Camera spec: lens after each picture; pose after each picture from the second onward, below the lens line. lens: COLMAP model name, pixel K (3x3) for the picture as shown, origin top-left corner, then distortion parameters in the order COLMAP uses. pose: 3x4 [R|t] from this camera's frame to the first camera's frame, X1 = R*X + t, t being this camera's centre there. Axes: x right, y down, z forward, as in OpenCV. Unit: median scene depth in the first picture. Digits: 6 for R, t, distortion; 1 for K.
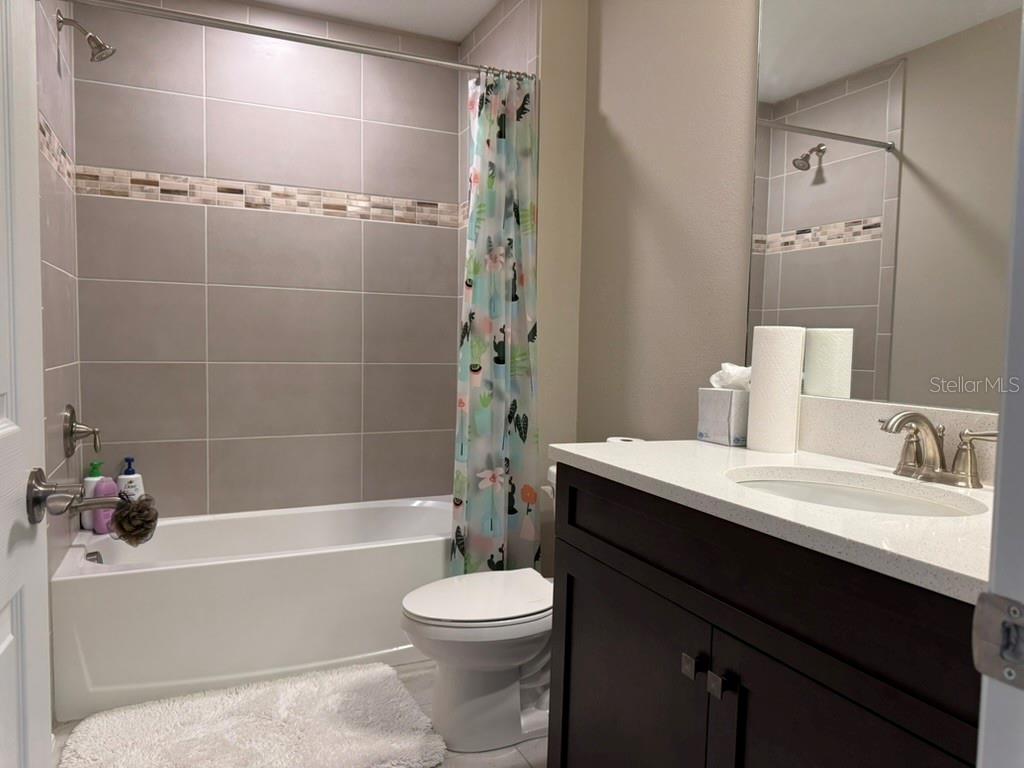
lens RADIAL K [[728.9, 0, 544.8], [0, 728.9, 380.8], [0, 0, 1]] dist [0.058947, -0.065485]
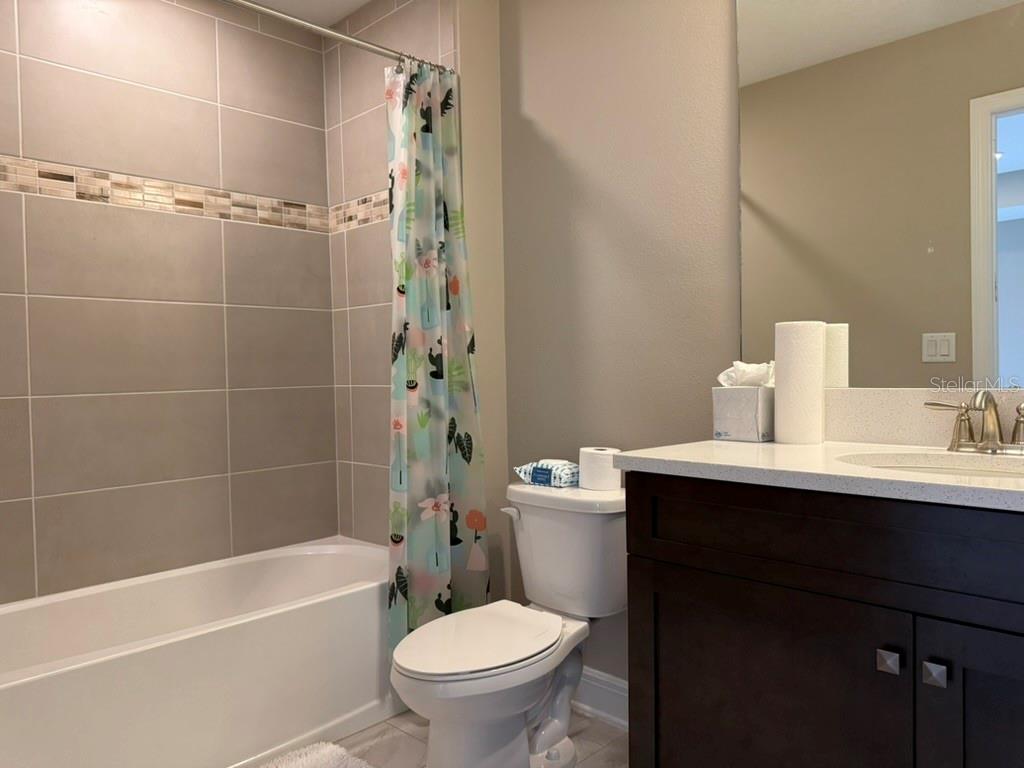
lens RADIAL K [[728.9, 0, 546.6], [0, 728.9, 370.3], [0, 0, 1]] dist [0.058947, -0.065485]
pose [[0.934203, -0.040668, 0.354416, -0.255238], [0.057586, 0.997643, -0.037313, 0.007949], [-0.352063, 0.055267, 0.934343, 0.106055]]
